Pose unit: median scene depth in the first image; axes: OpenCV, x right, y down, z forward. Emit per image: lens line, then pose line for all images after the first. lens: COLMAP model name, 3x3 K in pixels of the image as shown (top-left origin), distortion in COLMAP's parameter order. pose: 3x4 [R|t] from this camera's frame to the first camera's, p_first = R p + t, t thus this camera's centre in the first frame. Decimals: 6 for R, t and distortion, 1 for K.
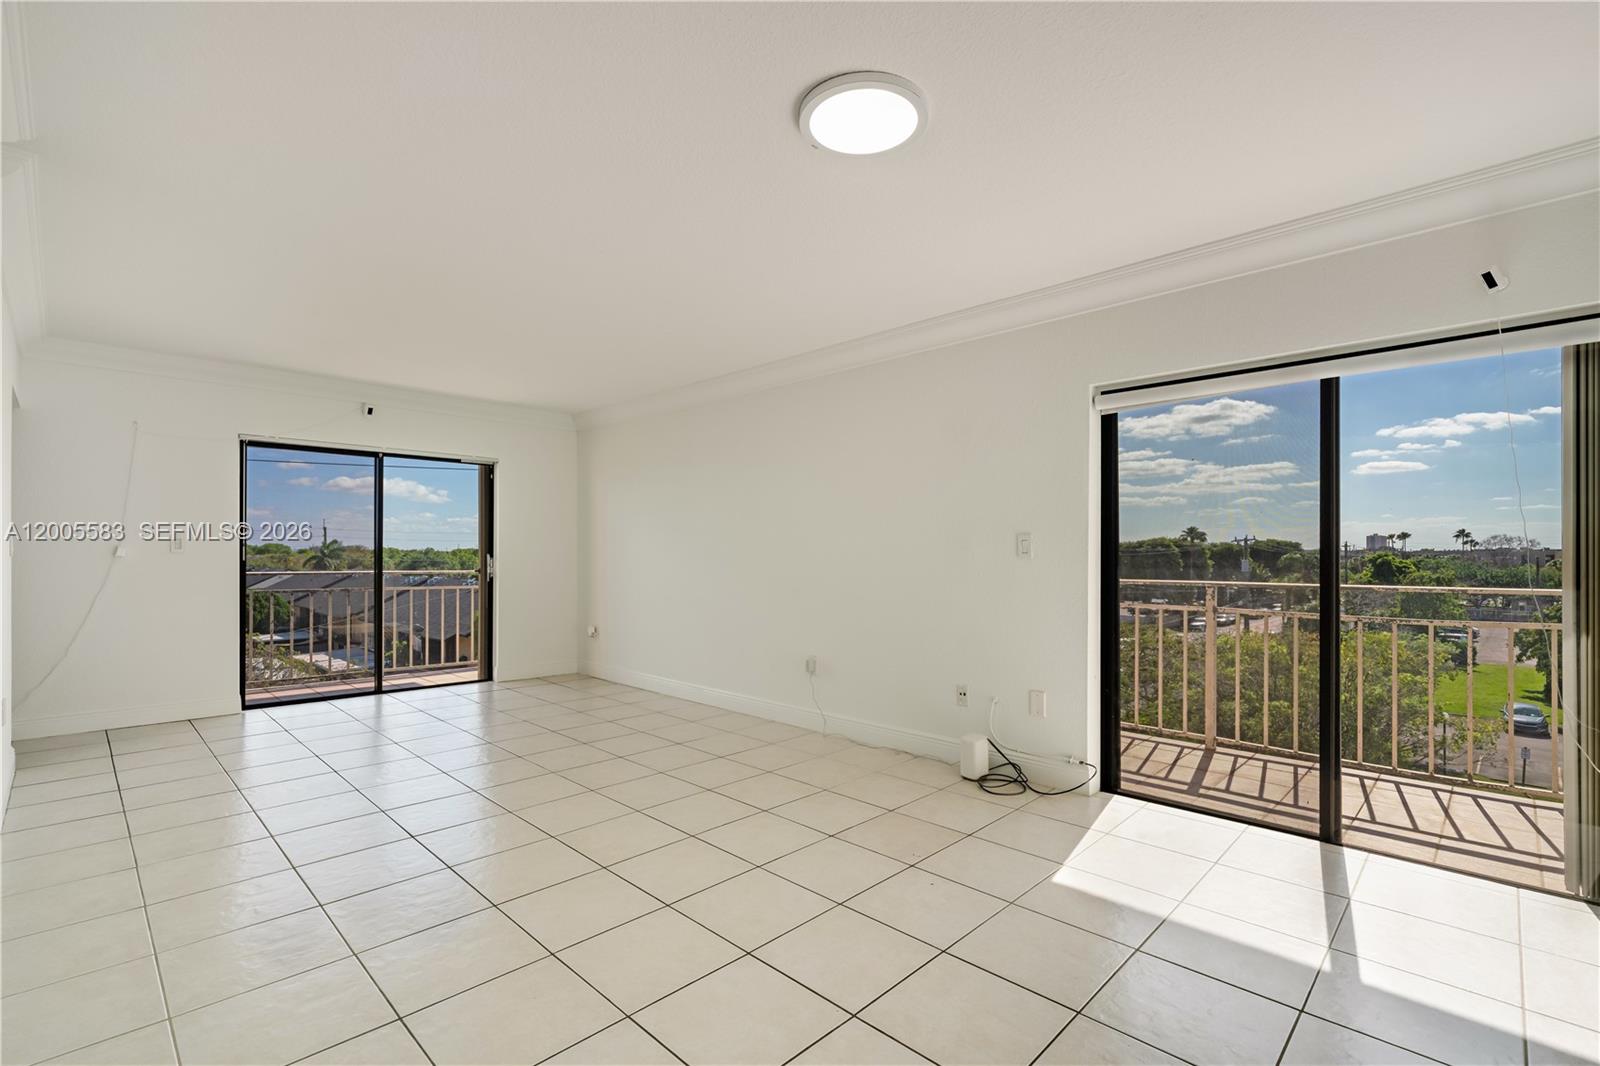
lens RADIAL K [[722.5, 0, 803.0], [0, 722.5, 549.3], [0, 0, 1]] dist [0.003824, 0.000688]
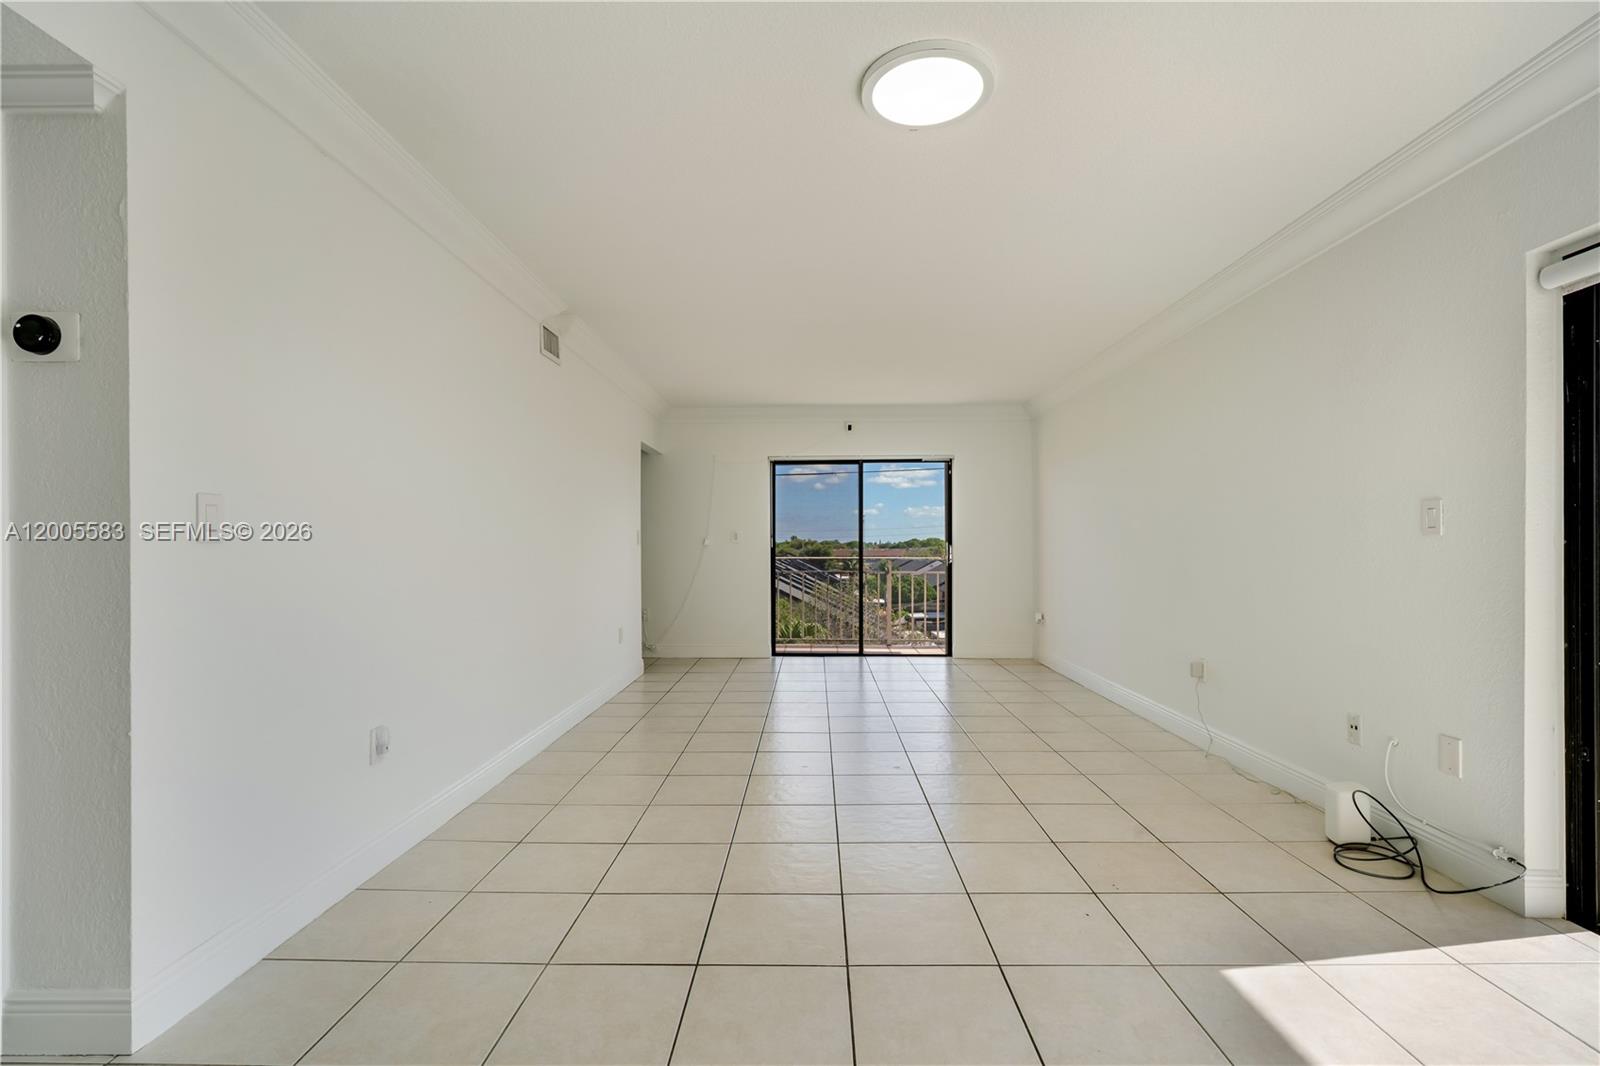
lens RADIAL K [[735.7, 0, 796.5], [0, 735.7, 554.5], [0, 0, 1]] dist [0.000111, 0.000073]
pose [[0.681405, 0.001746, -0.731905, 0.276083], [0.011376, 0.999851, 0.012976, 0.009746], [0.731819, -0.017168, 0.681283, 0.073931]]
